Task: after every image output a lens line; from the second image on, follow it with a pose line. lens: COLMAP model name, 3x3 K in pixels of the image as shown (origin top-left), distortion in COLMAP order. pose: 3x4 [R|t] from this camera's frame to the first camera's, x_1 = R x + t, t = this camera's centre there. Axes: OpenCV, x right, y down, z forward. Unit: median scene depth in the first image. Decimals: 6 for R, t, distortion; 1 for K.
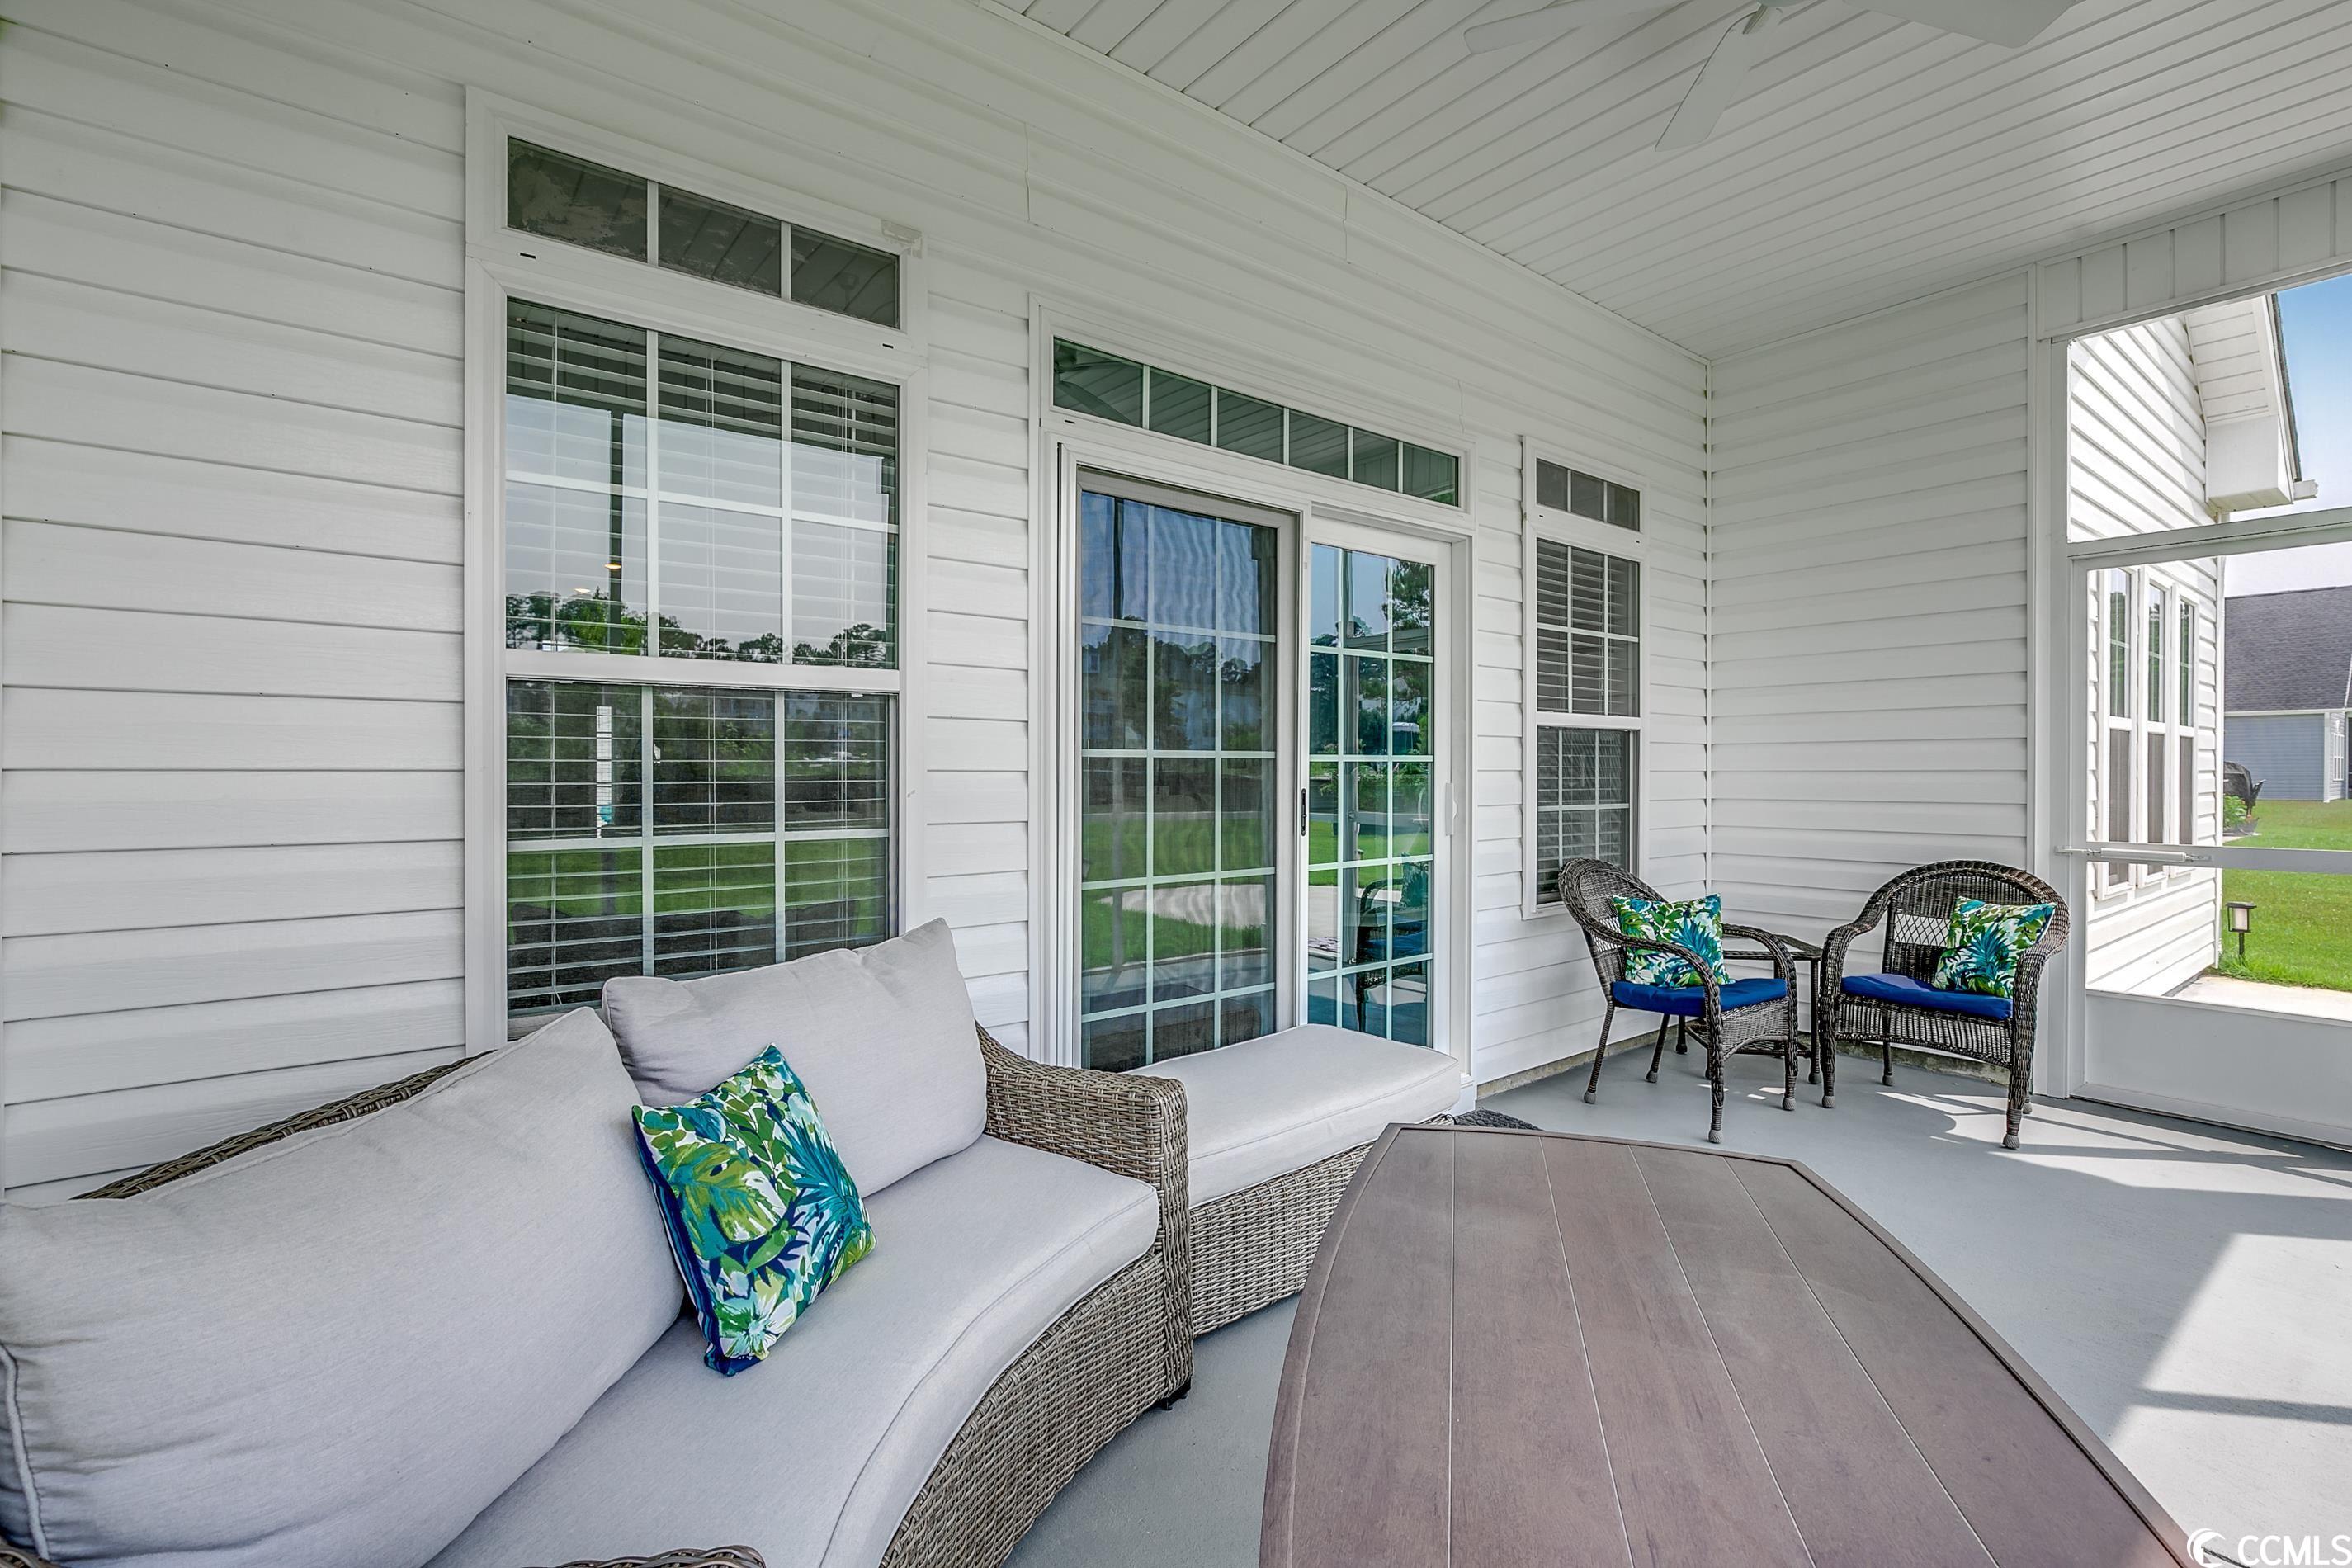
lens RADIAL K [[1080.8, 0, 1187.0], [0, 1080.8, 776.3], [0, 0, 1]] dist [-0.011066, 0.004383]
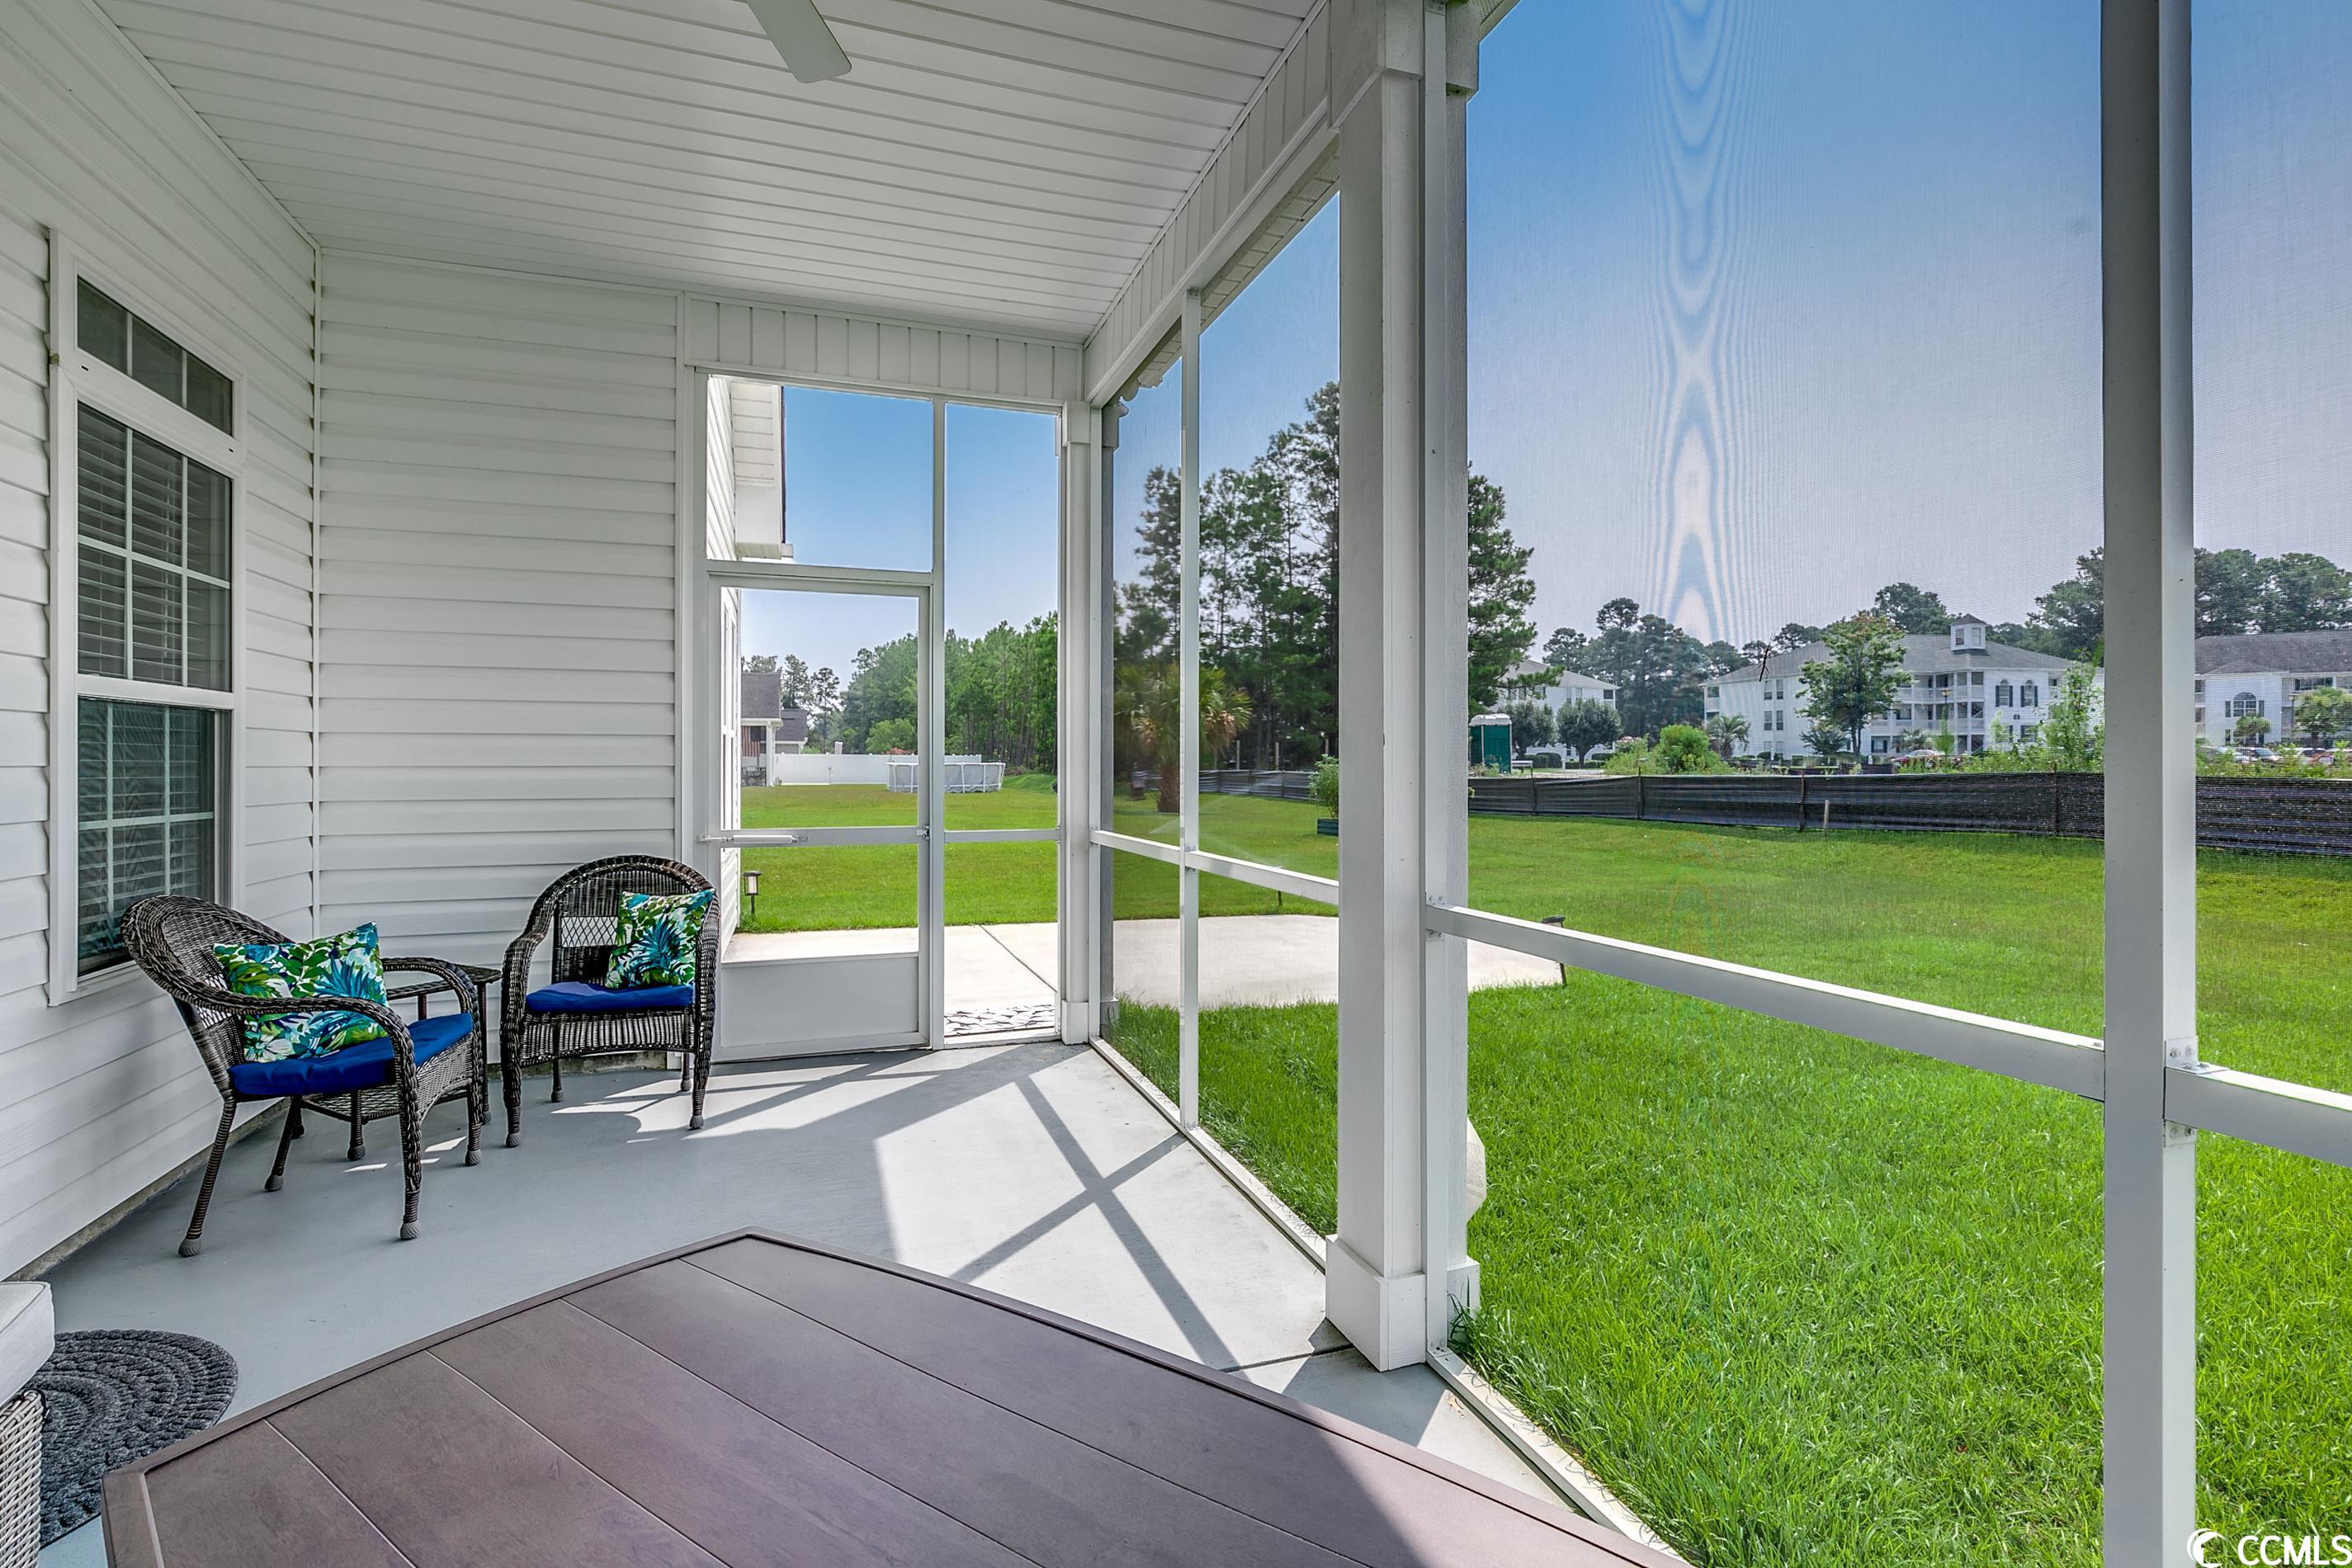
lens RADIAL K [[1080.8, 0, 1175.6], [0, 1080.8, 767.5], [0, 0, 1]] dist [-0.011066, 0.004383]
pose [[0.329550, -0.001430, 0.944137, -0.059740], [0.003998, 0.999992, 0.000119, -0.002375], [-0.944130, 0.003736, 0.329553, 0.184310]]
